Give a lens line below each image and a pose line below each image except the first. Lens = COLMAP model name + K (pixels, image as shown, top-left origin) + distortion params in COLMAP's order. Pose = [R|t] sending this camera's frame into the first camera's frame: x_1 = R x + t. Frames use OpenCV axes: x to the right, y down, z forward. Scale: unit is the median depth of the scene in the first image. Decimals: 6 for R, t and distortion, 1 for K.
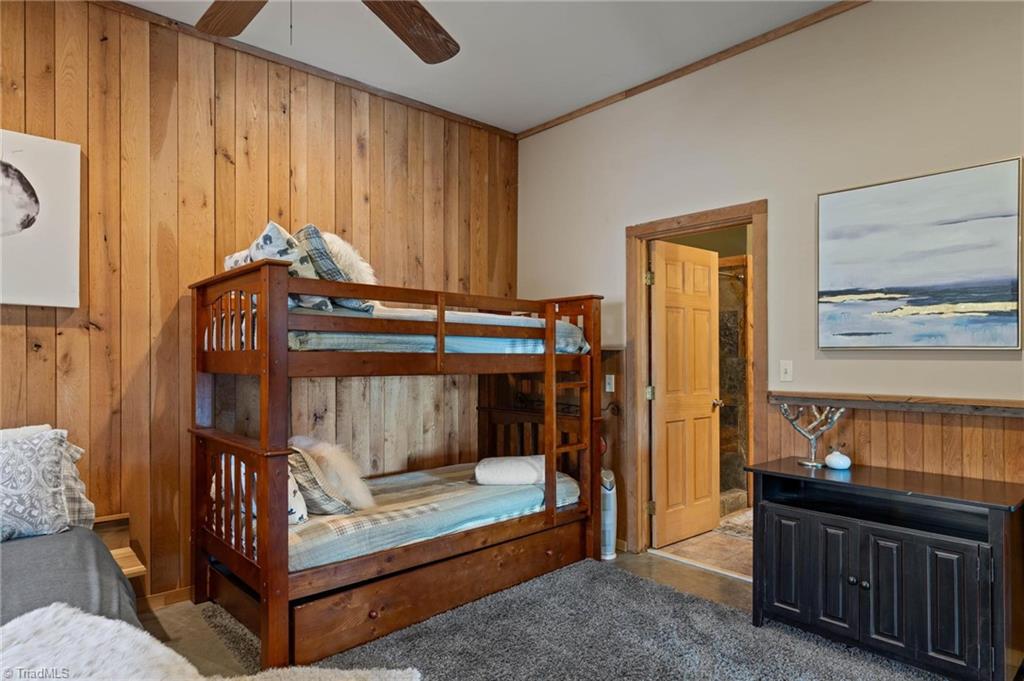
lens RADIAL K [[592.6, 0, 510.6], [0, 592.6, 357.7], [0, 0, 1]] dist [-0.004703, 0.001303]
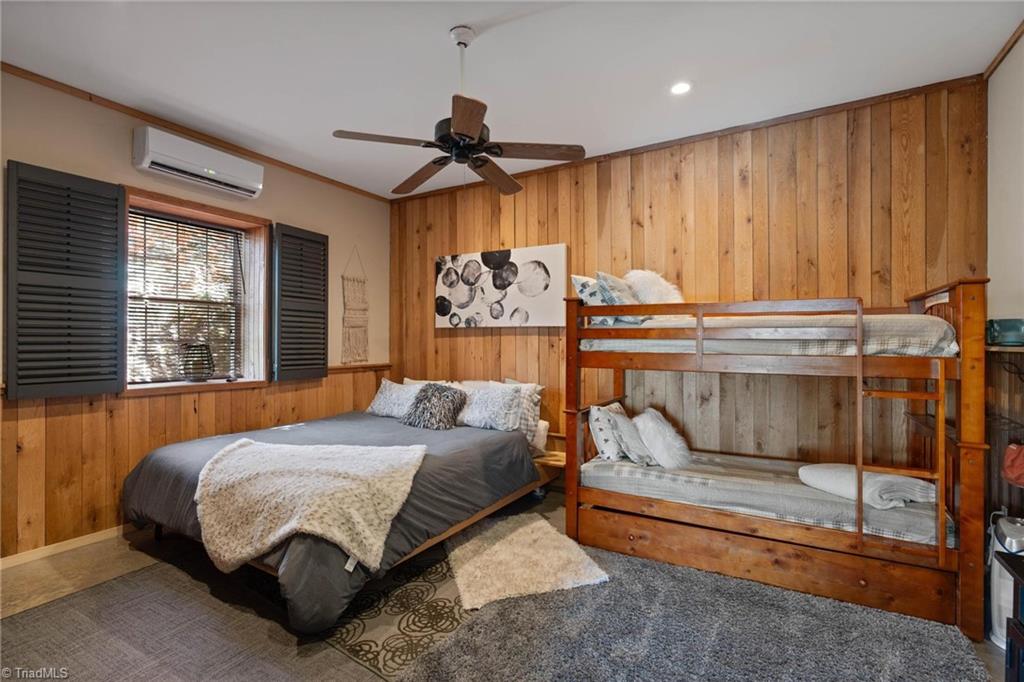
lens RADIAL K [[473.4, 0, 507.2], [0, 473.4, 341.8], [0, 0, 1]] dist [-0.003471, 0.000494]
pose [[0.290384, 0.000560, -0.956910, 0.555247], [-0.004471, 0.999990, -0.000772, -0.023687], [0.956900, 0.004503, 0.290384, 0.280500]]
